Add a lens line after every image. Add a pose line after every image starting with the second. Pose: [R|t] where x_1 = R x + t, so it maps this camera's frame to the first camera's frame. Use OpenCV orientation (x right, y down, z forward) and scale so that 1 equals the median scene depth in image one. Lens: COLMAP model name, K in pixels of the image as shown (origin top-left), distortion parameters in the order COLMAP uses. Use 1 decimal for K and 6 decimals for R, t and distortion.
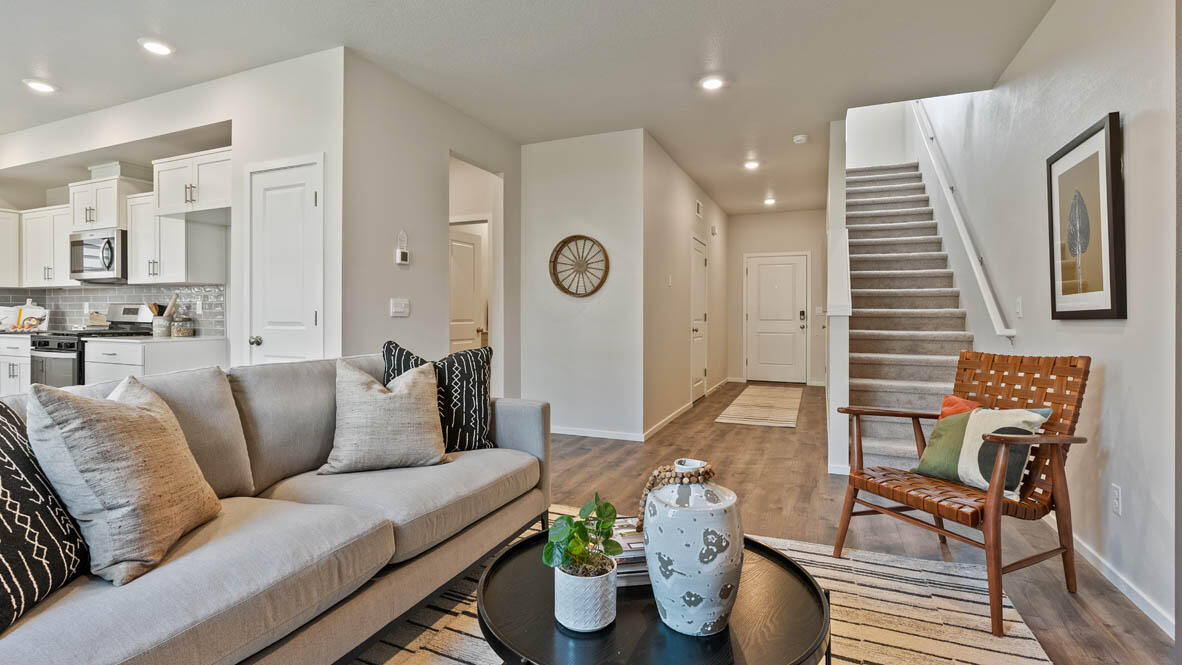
lens RADIAL K [[537.6, 0, 595.1], [0, 537.6, 317.2], [0, 0, 1]] dist [-0.012996, 0.004480]
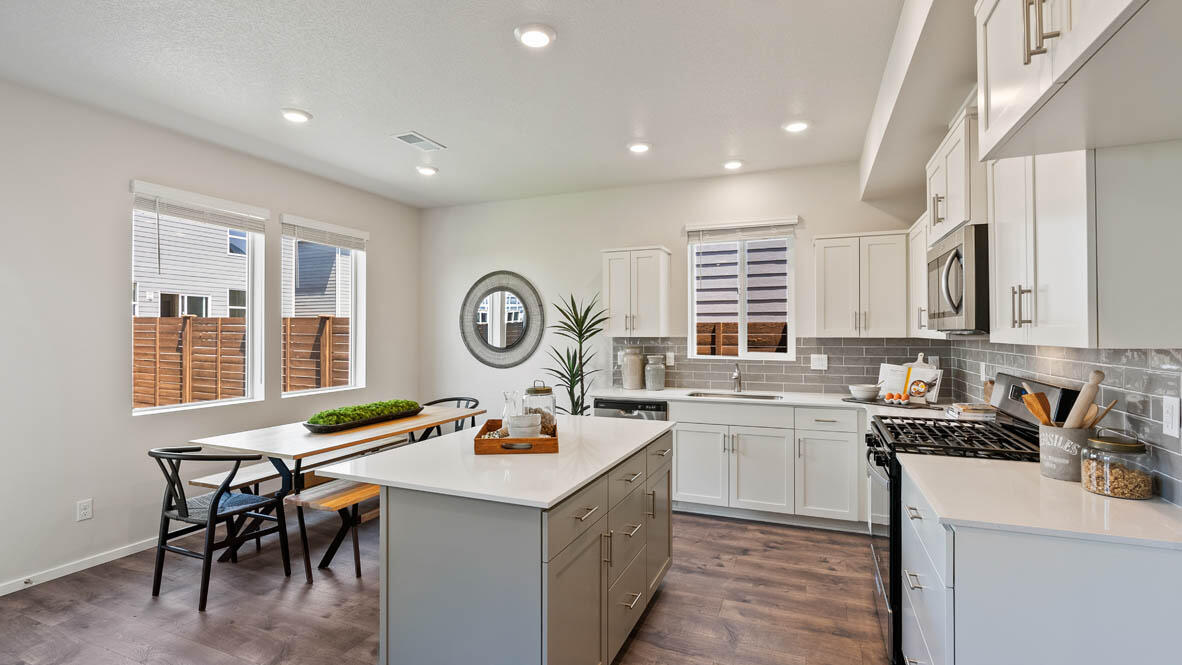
lens RADIAL K [[537.6, 0, 587.7], [0, 537.6, 333.0], [0, 0, 1]] dist [-0.012996, 0.004480]
pose [[0.004218, -0.003433, -0.999985, -0.550118], [0.002641, 0.999991, -0.003422, -0.089617], [0.999988, -0.002627, 0.004227, 0.847517]]
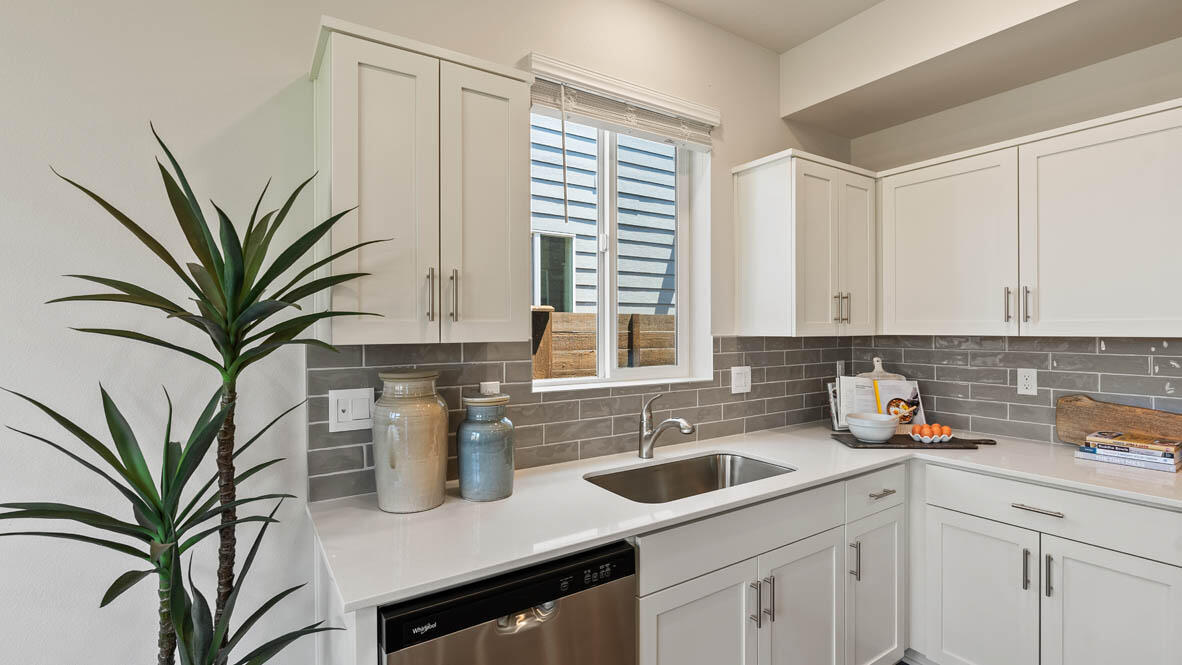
lens RADIAL K [[537.6, 0, 589.0], [0, 537.6, 332.5], [0, 0, 1]] dist [-0.012996, 0.004480]
pose [[0.833122, -0.004859, -0.553067, -1.525269], [0.008795, 0.999951, 0.004463, -0.092554], [0.553019, -0.008583, 0.833125, 0.690586]]
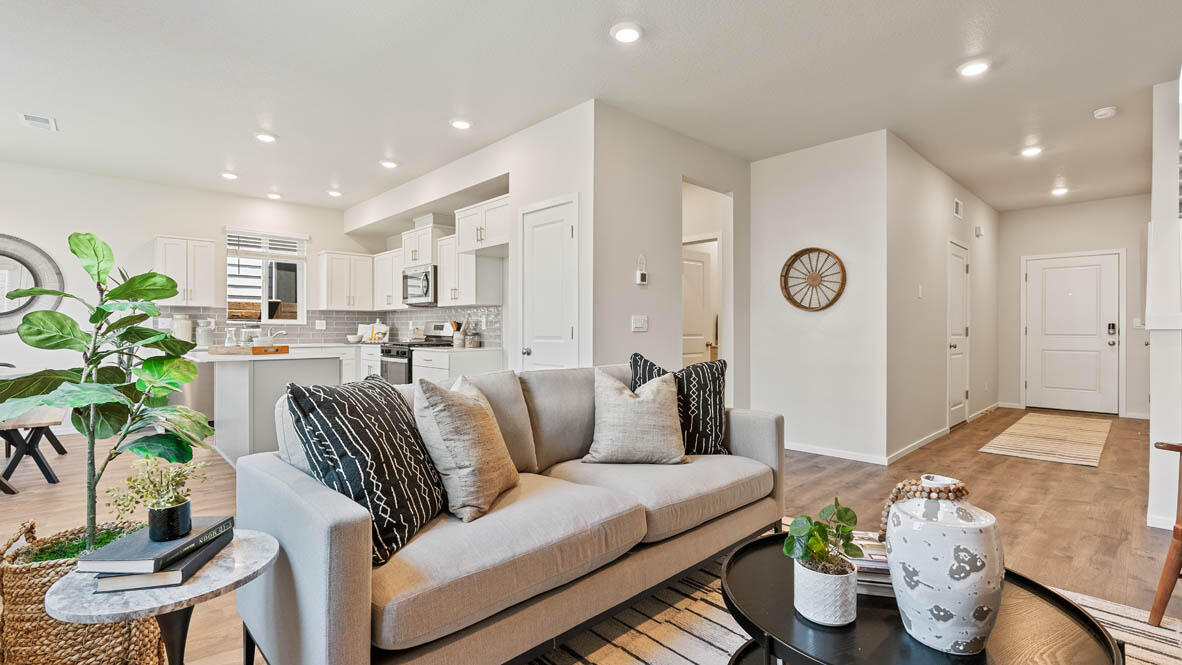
lens RADIAL K [[537.6, 0, 592.2], [0, 537.6, 332.6], [0, 0, 1]] dist [-0.012996, 0.004480]
pose [[0.915547, -0.000401, -0.402211, -0.005021], [0.001263, 0.999997, 0.001876, -0.001015], [0.402209, -0.002226, 0.915545, -0.061776]]
